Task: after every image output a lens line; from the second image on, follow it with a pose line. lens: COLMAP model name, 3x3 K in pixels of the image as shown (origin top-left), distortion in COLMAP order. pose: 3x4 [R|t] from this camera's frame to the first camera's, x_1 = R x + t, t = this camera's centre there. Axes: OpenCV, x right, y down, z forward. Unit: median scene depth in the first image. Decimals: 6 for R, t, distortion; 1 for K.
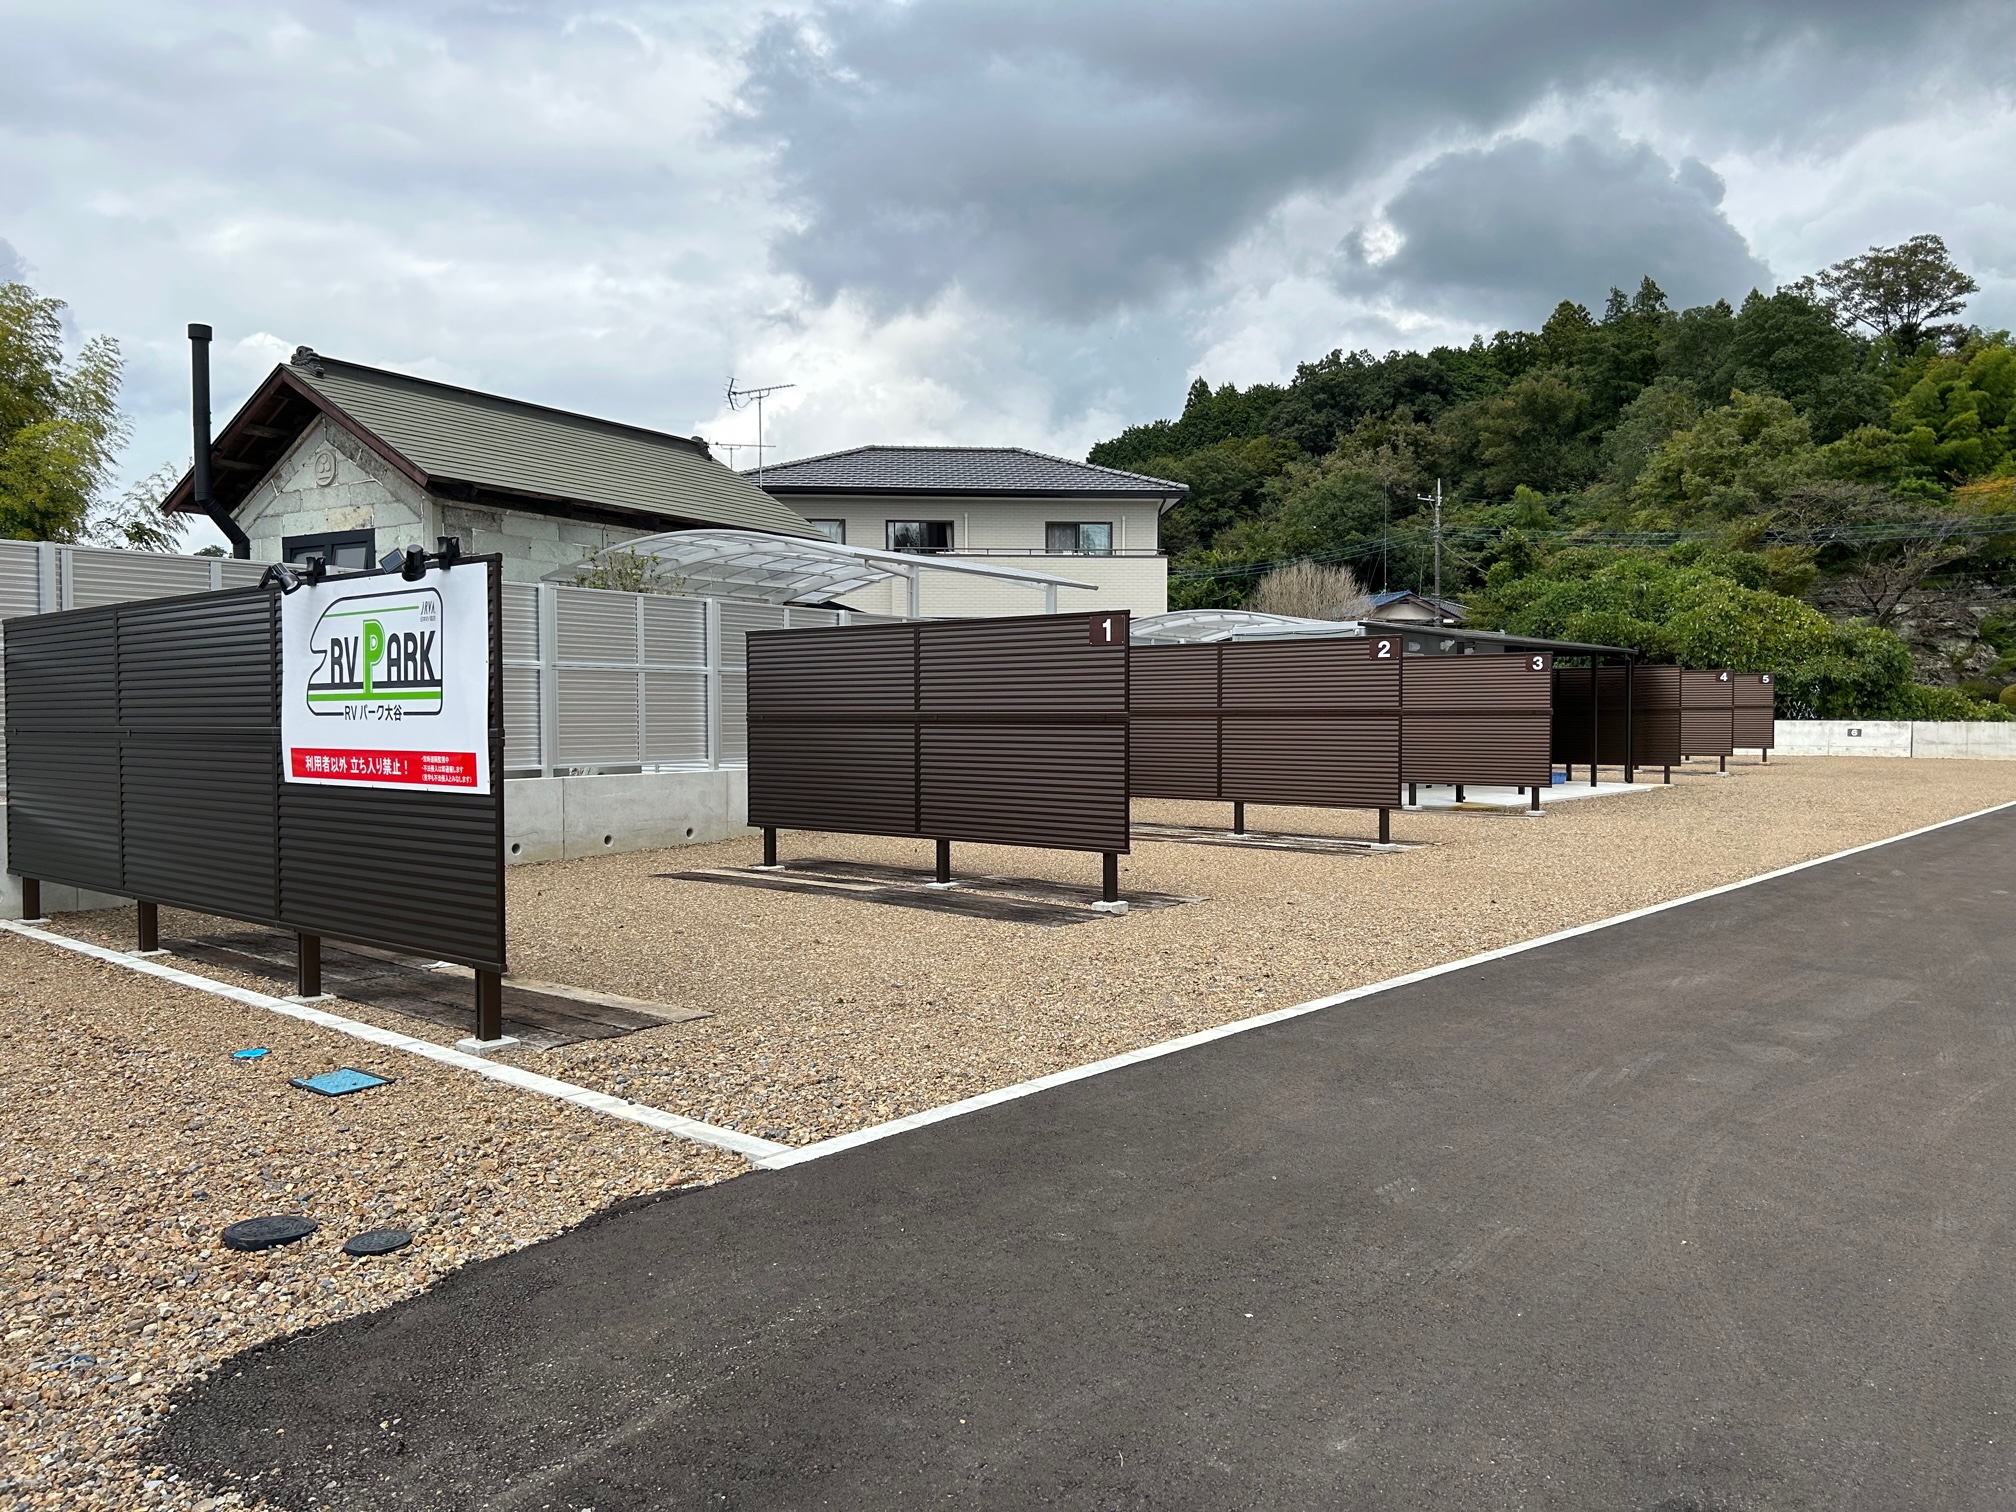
lens RADIAL K [[1531.8, 0, 1008.0], [0, 1531.8, 756.0], [0, 0, 1]] dist [0.033222, -0.009277]
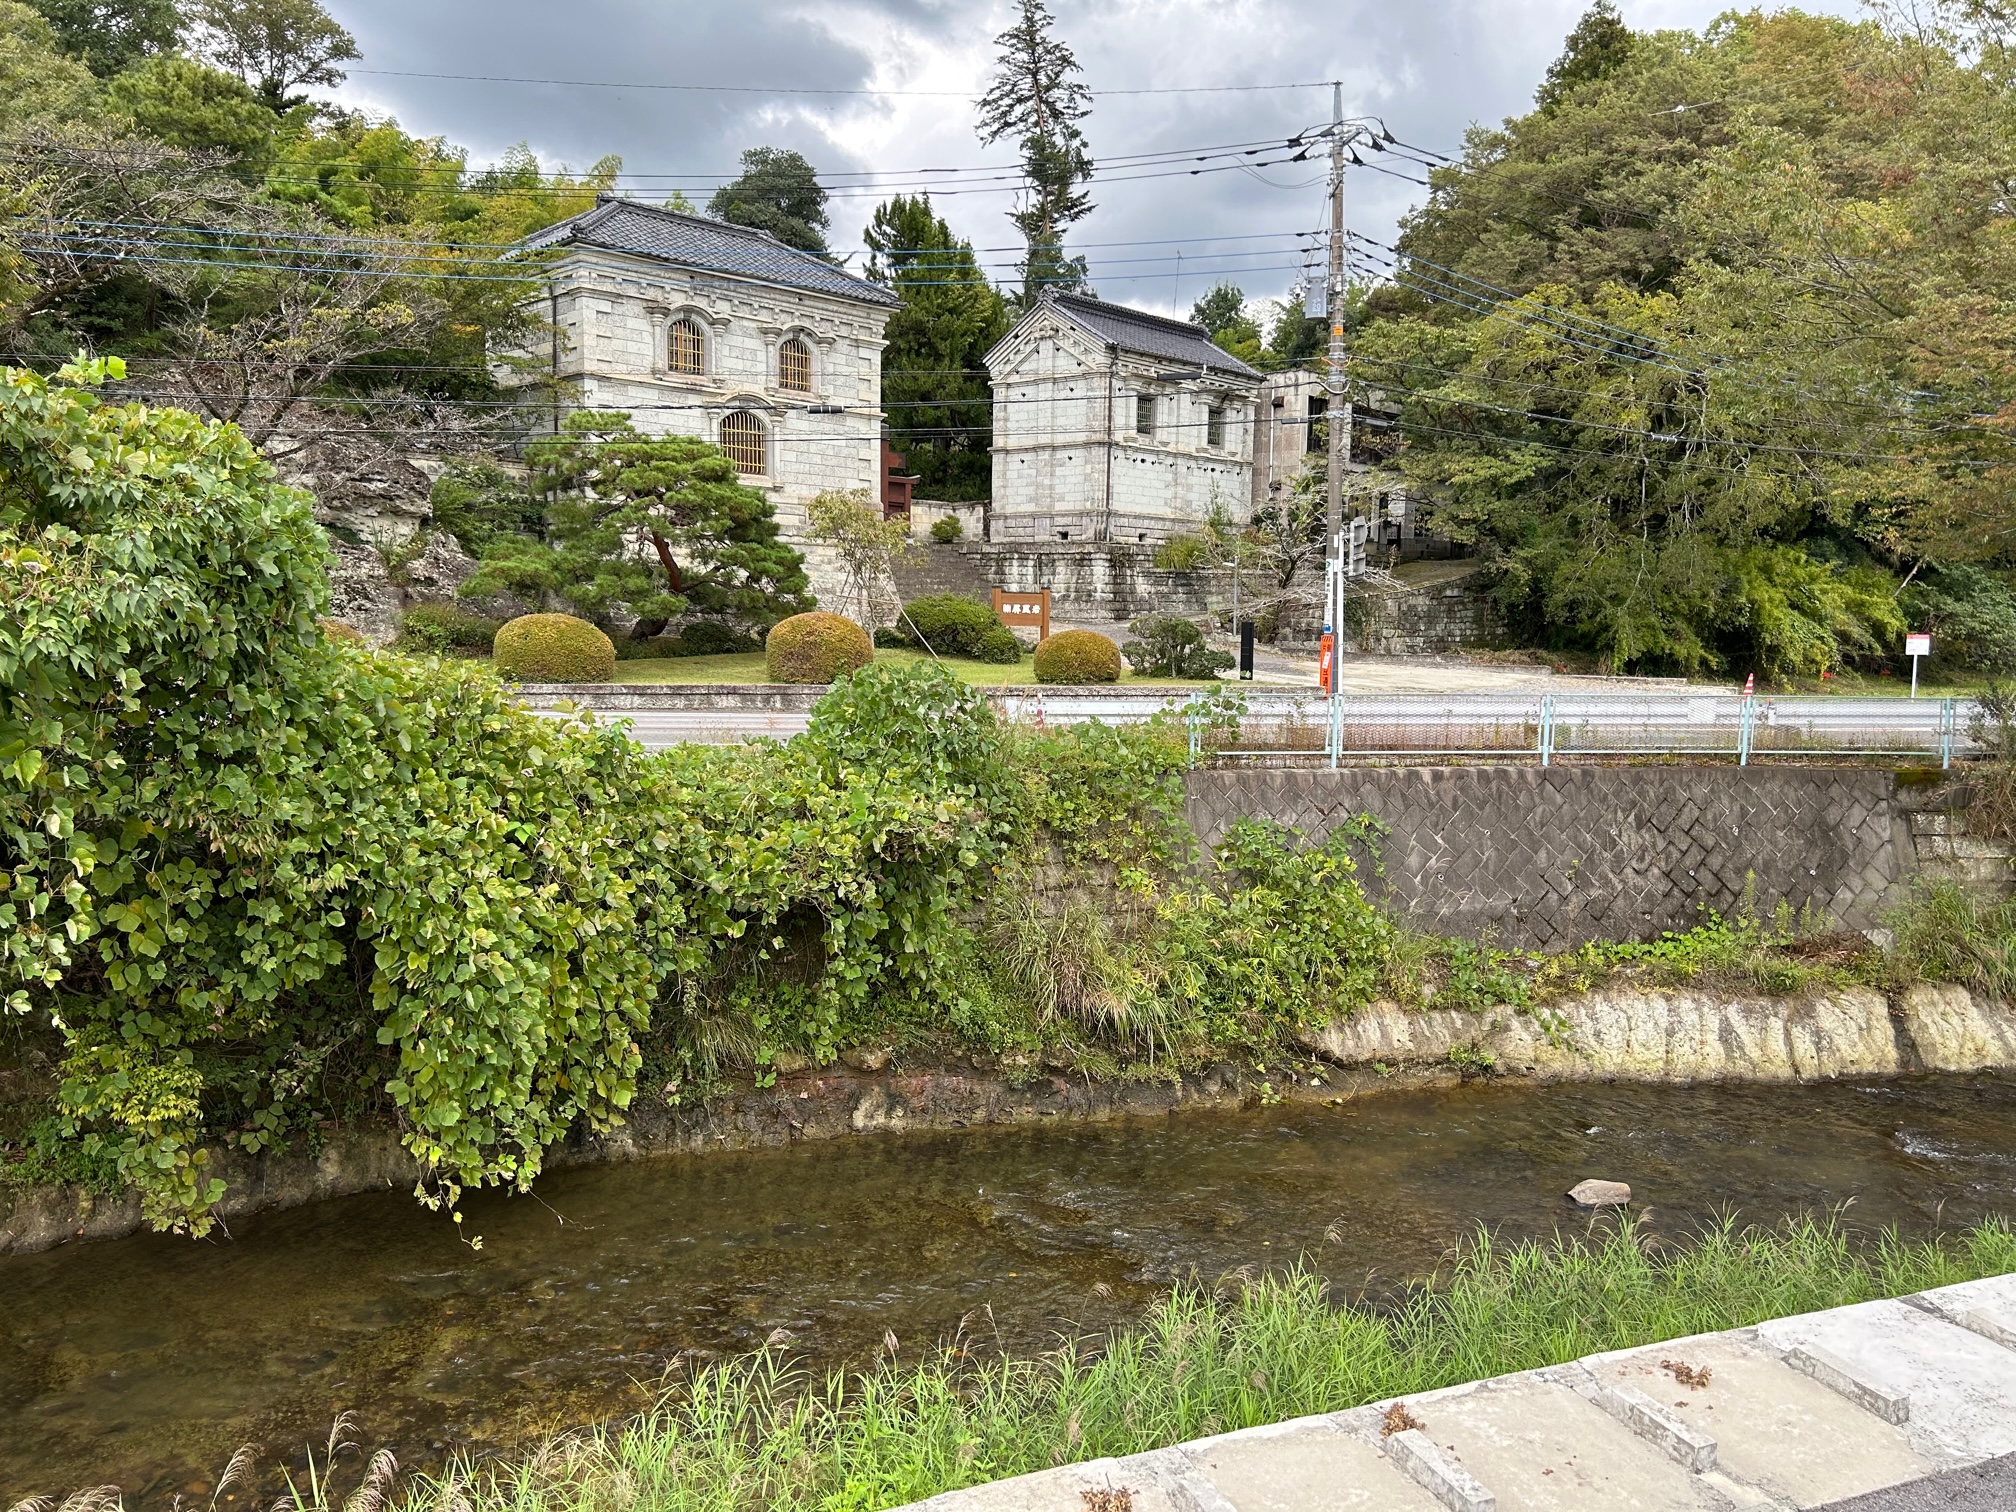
lens RADIAL K [[1531.8, 0, 1008.0], [0, 1531.8, 756.0], [0, 0, 1]] dist [0.033222, -0.009277]
pose [[0.577601, -0.068727, 0.813421, 0.087260], [0.012394, 0.997073, 0.075443, -0.009376], [-0.816225, -0.033495, 0.576763, 0.150866]]
